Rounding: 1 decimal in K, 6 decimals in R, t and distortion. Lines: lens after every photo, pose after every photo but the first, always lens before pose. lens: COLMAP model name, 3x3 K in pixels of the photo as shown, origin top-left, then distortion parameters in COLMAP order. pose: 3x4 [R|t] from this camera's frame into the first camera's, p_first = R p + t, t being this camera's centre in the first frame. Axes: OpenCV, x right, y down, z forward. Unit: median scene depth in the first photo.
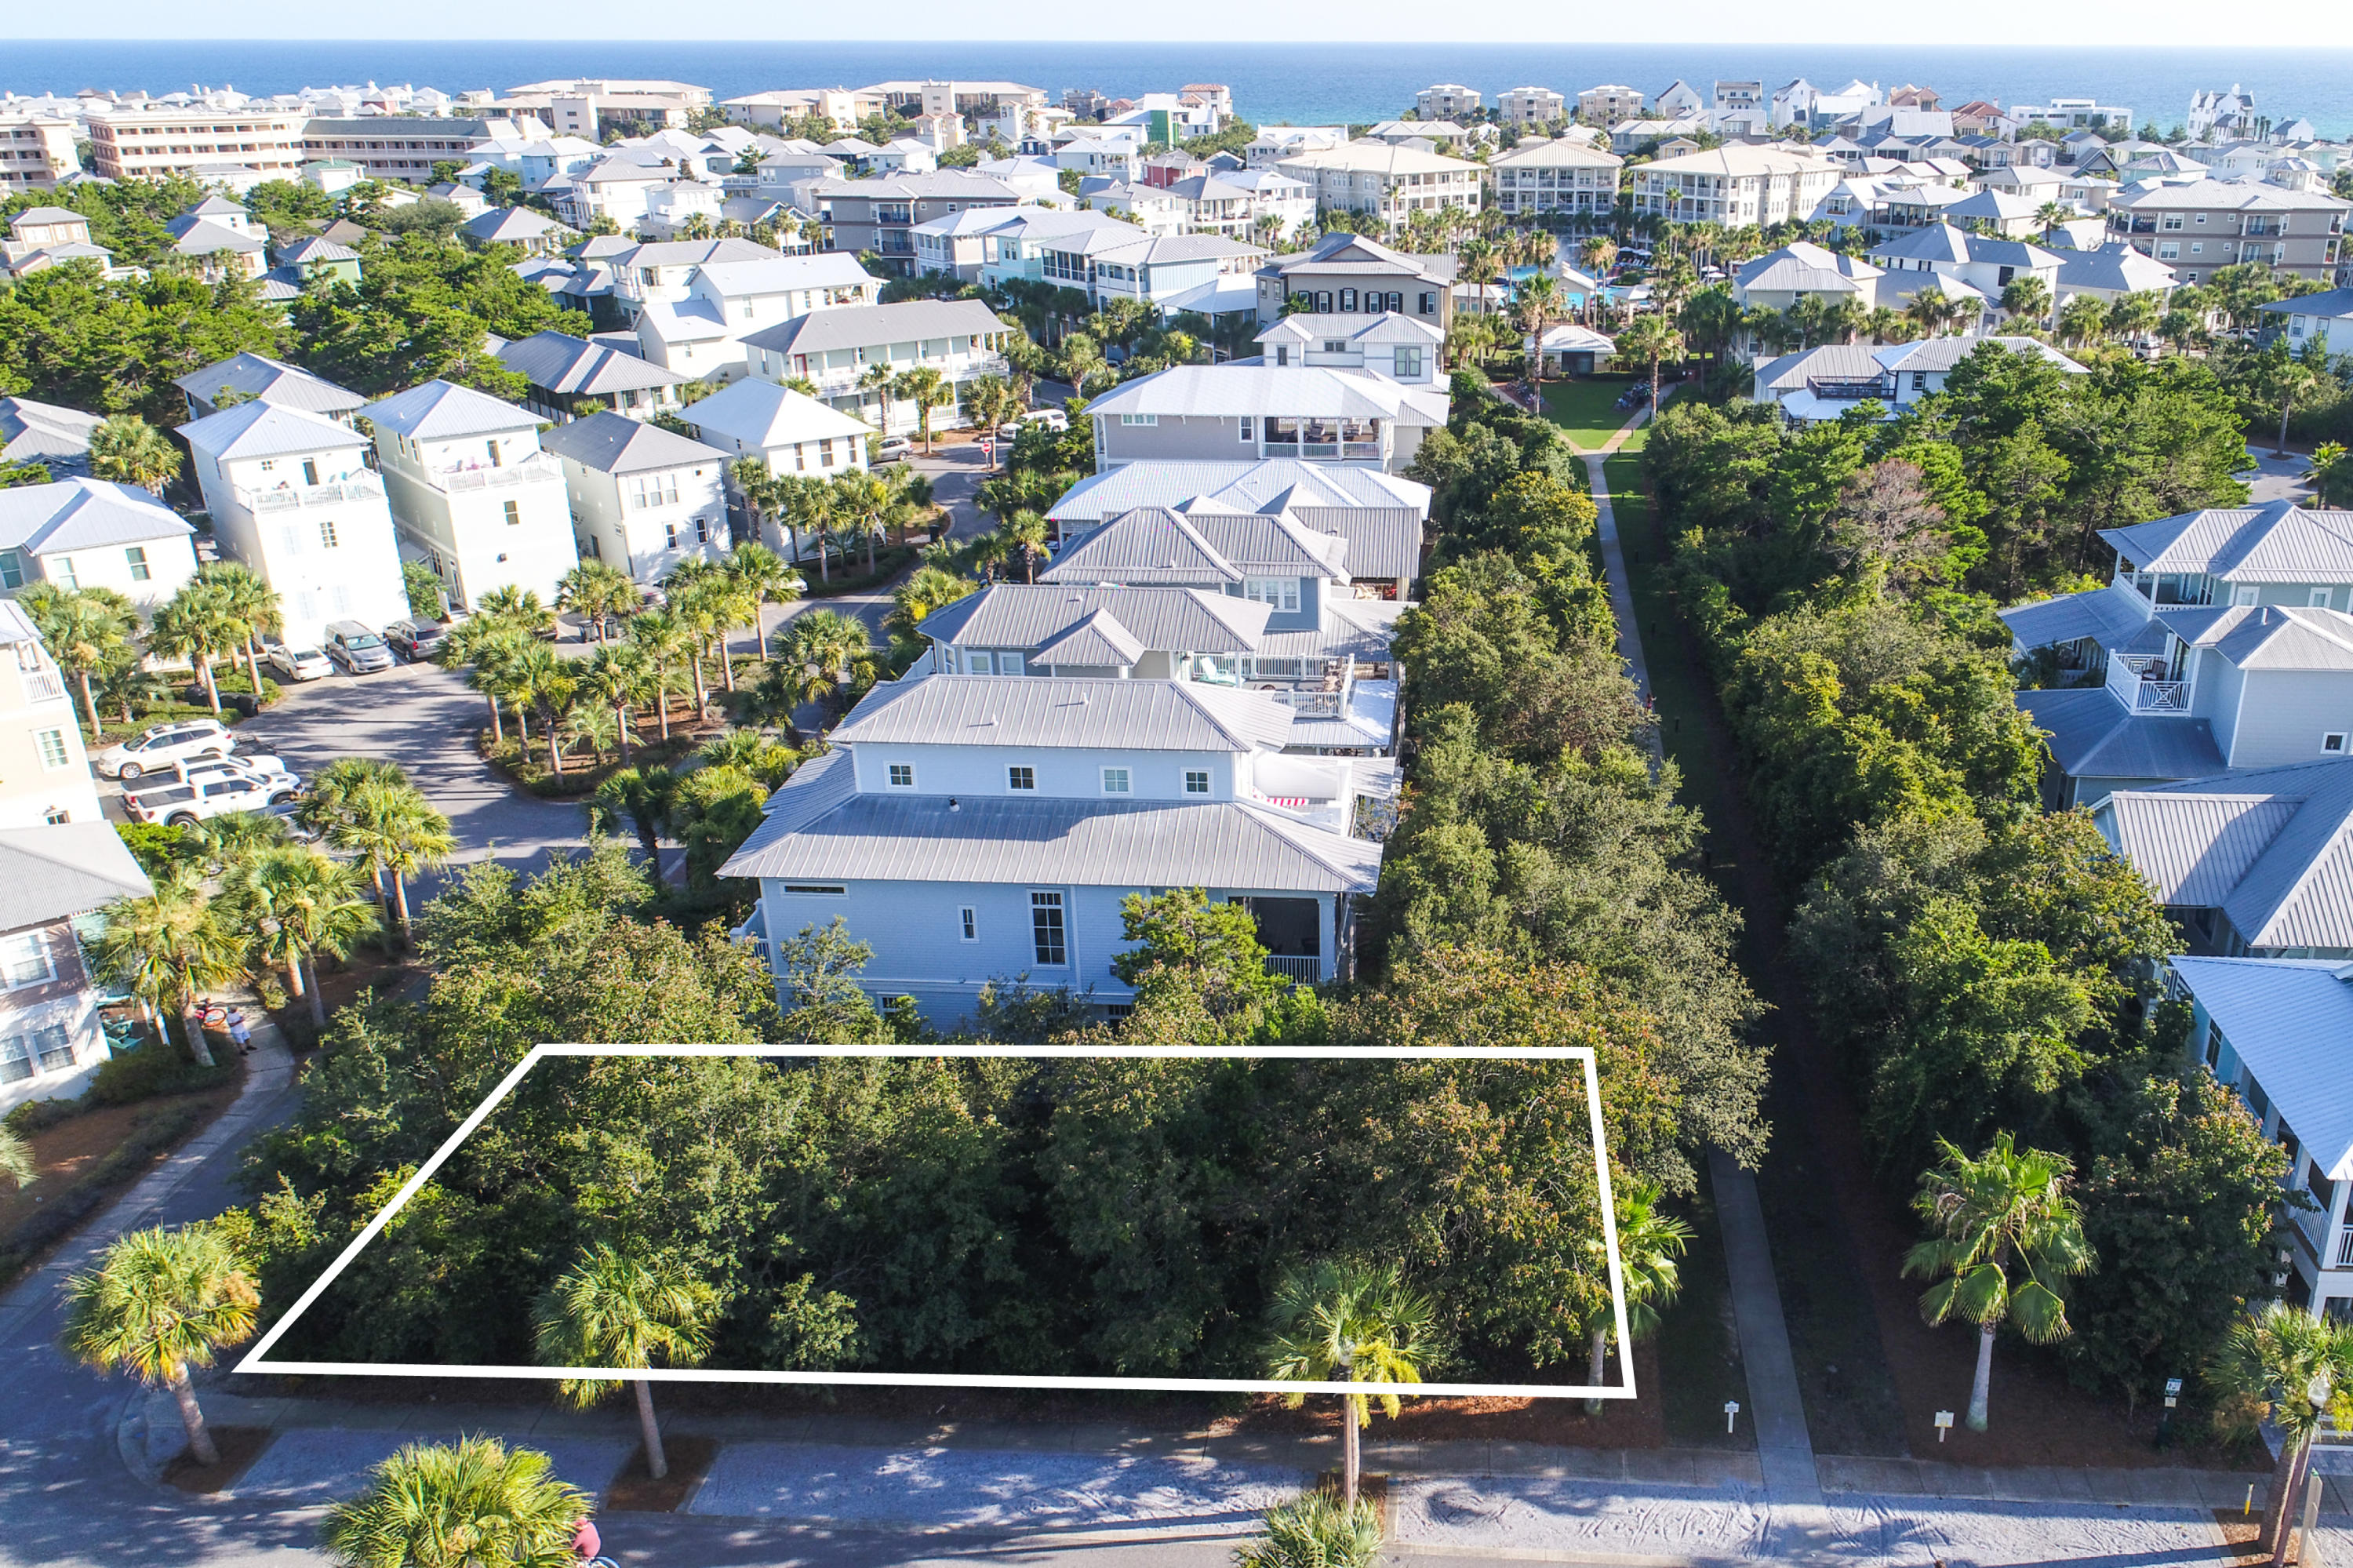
lens RADIAL K [[1844.4, 0, 1391.9], [0, 1844.4, 794.1], [0, 0, 1]] dist [-0.003531, 0.003339]
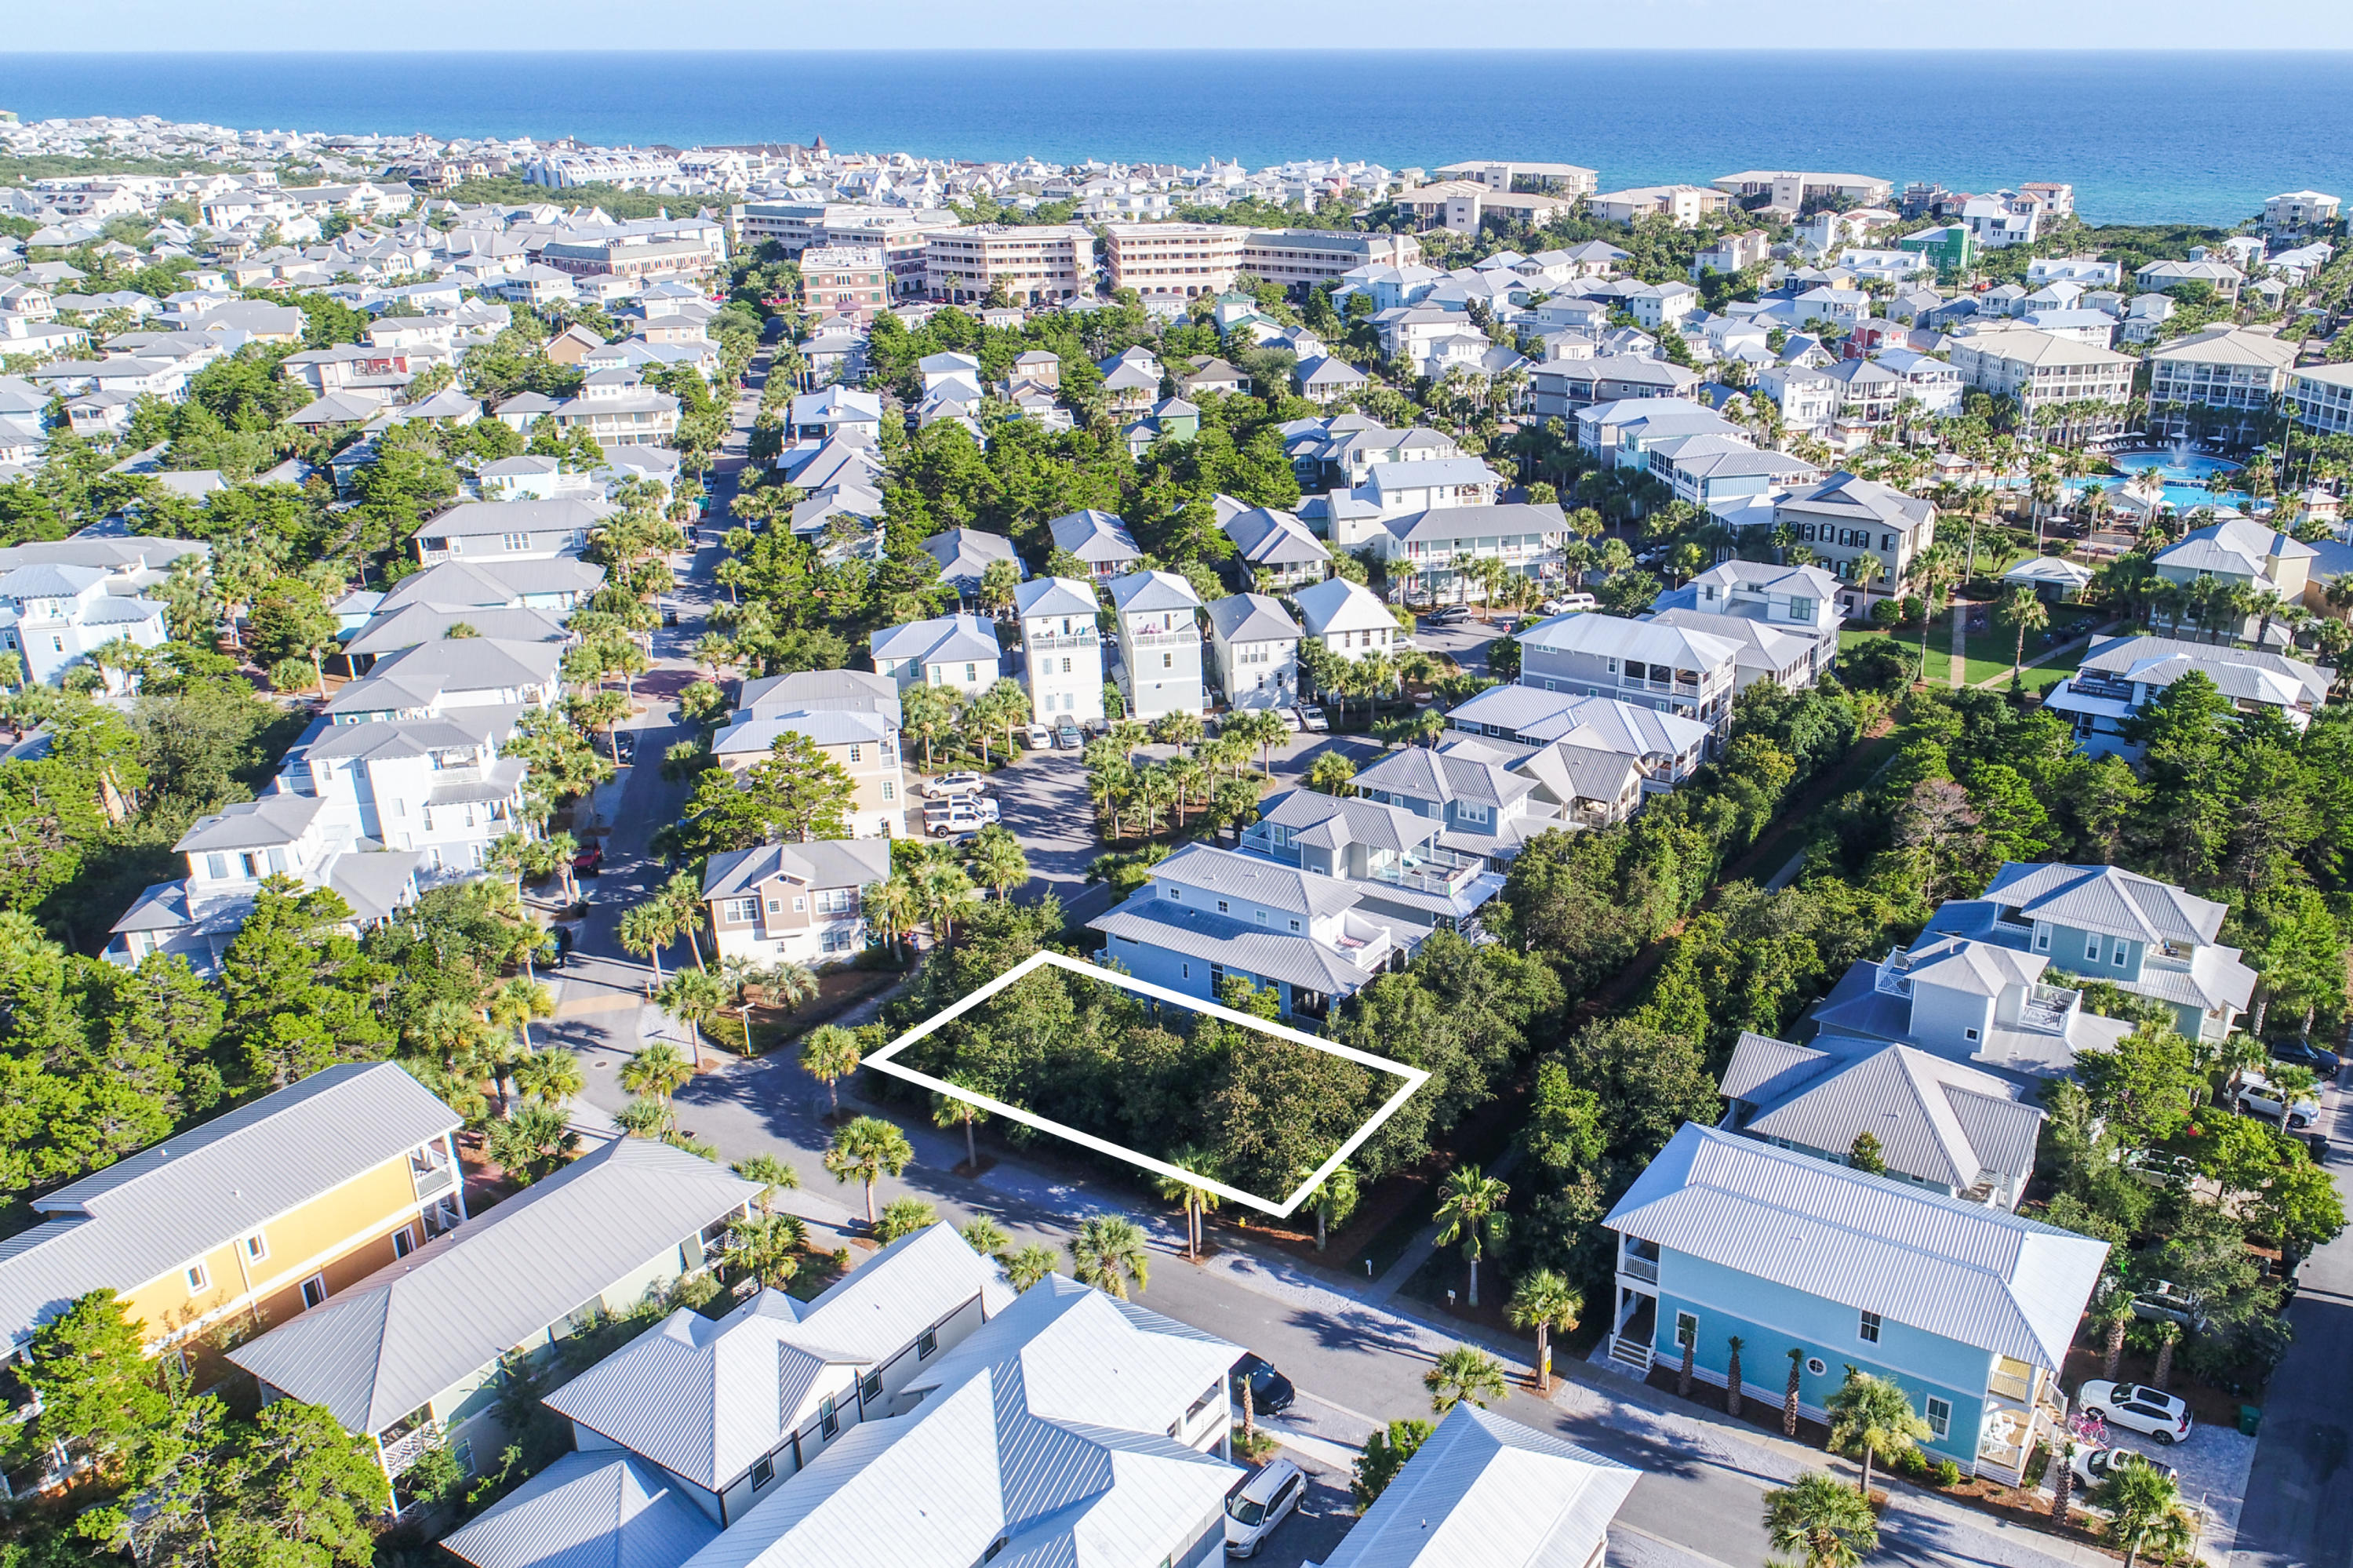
lens RADIAL K [[1844.4, 0, 1391.9], [0, 1844.4, 794.1], [0, 0, 1]] dist [-0.003531, 0.003339]
pose [[0.889626, 0.167552, -0.424844, 0.399256], [-0.171356, 0.984766, 0.029556, -0.110006], [0.423324, 0.046506, 0.904784, -0.383762]]
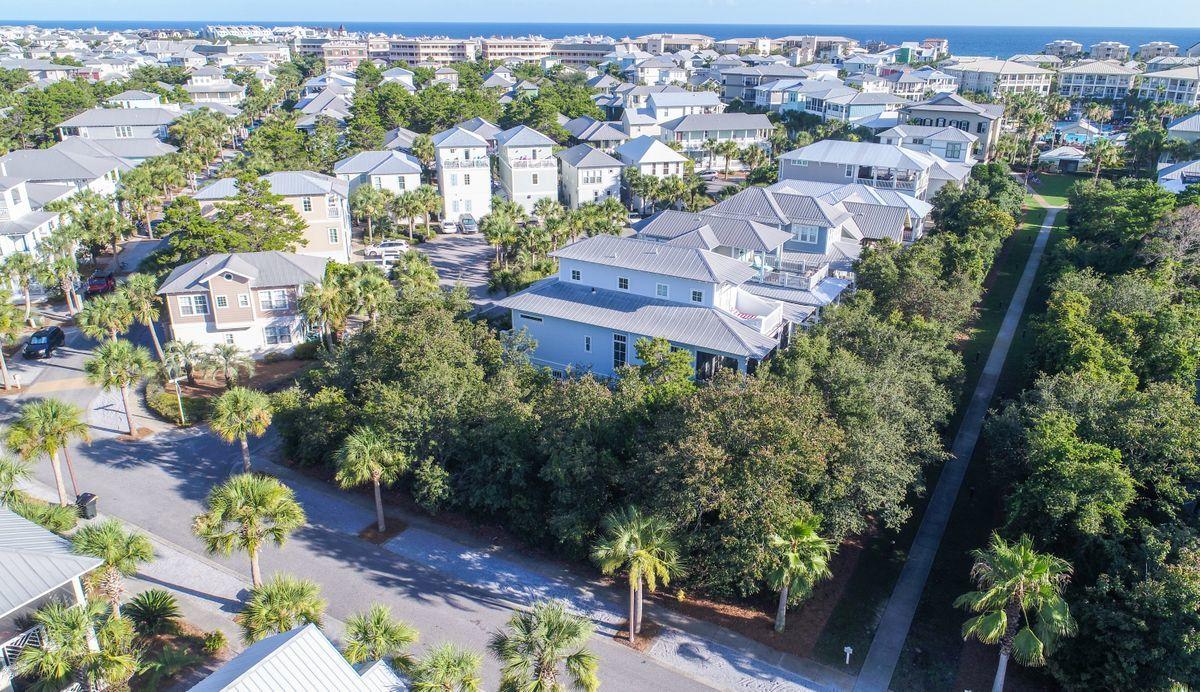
lens RADIAL K [[820.9, 0, 611.0], [0, 820.9, 344.2], [0, 0, 1]] dist [-0.002898, 0.001872]
pose [[0.893394, 0.166994, -0.417085, 0.099688], [-0.173579, 0.984565, 0.022399, 0.020945], [0.414388, 0.052386, 0.908592, 0.054099]]
